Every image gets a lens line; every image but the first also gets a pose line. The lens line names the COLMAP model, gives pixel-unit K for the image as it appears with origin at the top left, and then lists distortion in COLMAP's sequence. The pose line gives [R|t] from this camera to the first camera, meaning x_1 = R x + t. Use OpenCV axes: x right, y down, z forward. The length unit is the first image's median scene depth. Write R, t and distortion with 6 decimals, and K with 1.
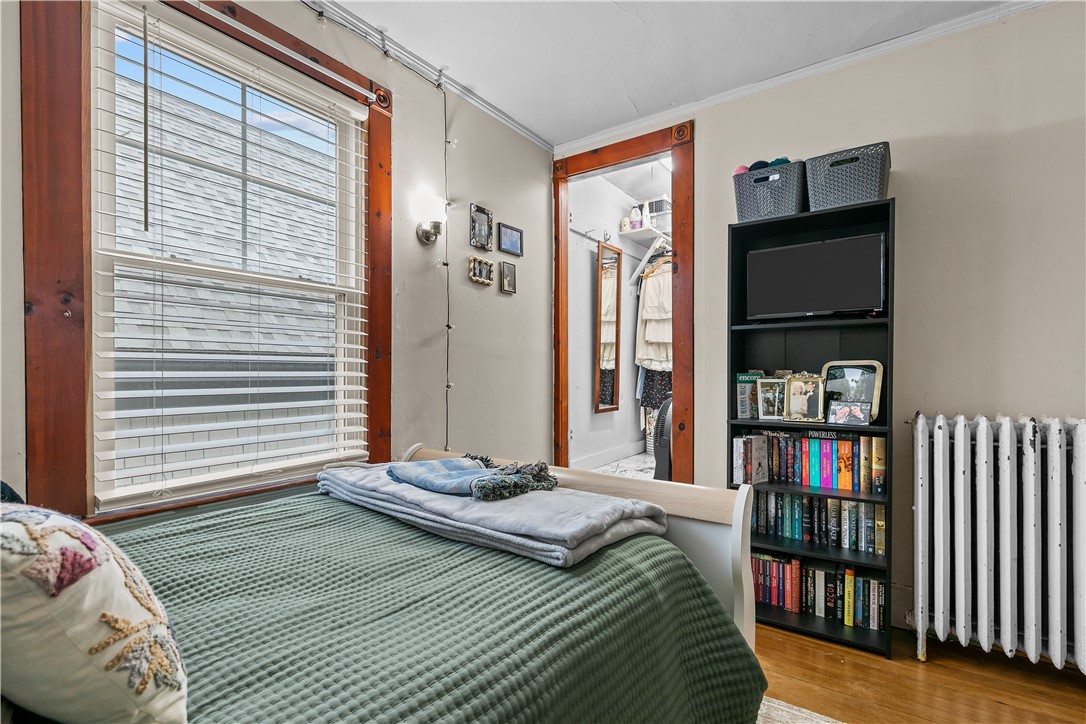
lens RADIAL K [[493.0, 0, 545.1], [0, 493.0, 368.8], [0, 0, 1]] dist [0.002167, -0.001213]
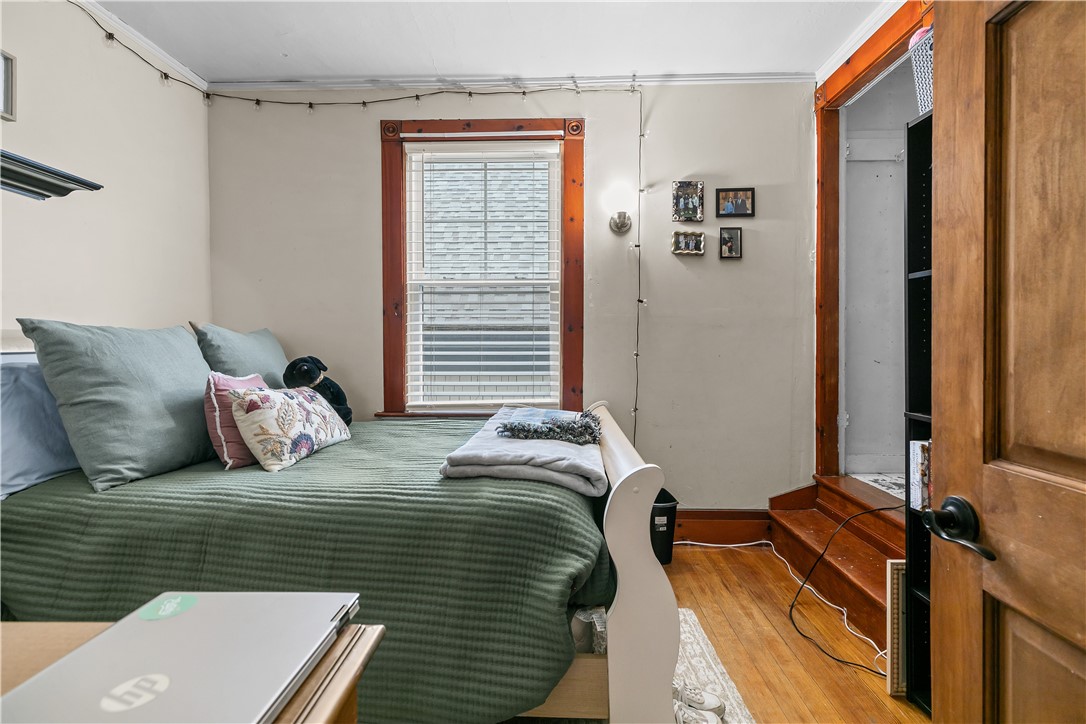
lens RADIAL K [[493.0, 0, 535.5], [0, 493.0, 340.8], [0, 0, 1]] dist [0.002167, -0.001213]
pose [[0.551097, -0.000875, -0.834441, 0.641405], [0.005952, 0.999978, 0.002883, 0.000087], [0.834420, -0.006556, 0.551090, 0.191863]]
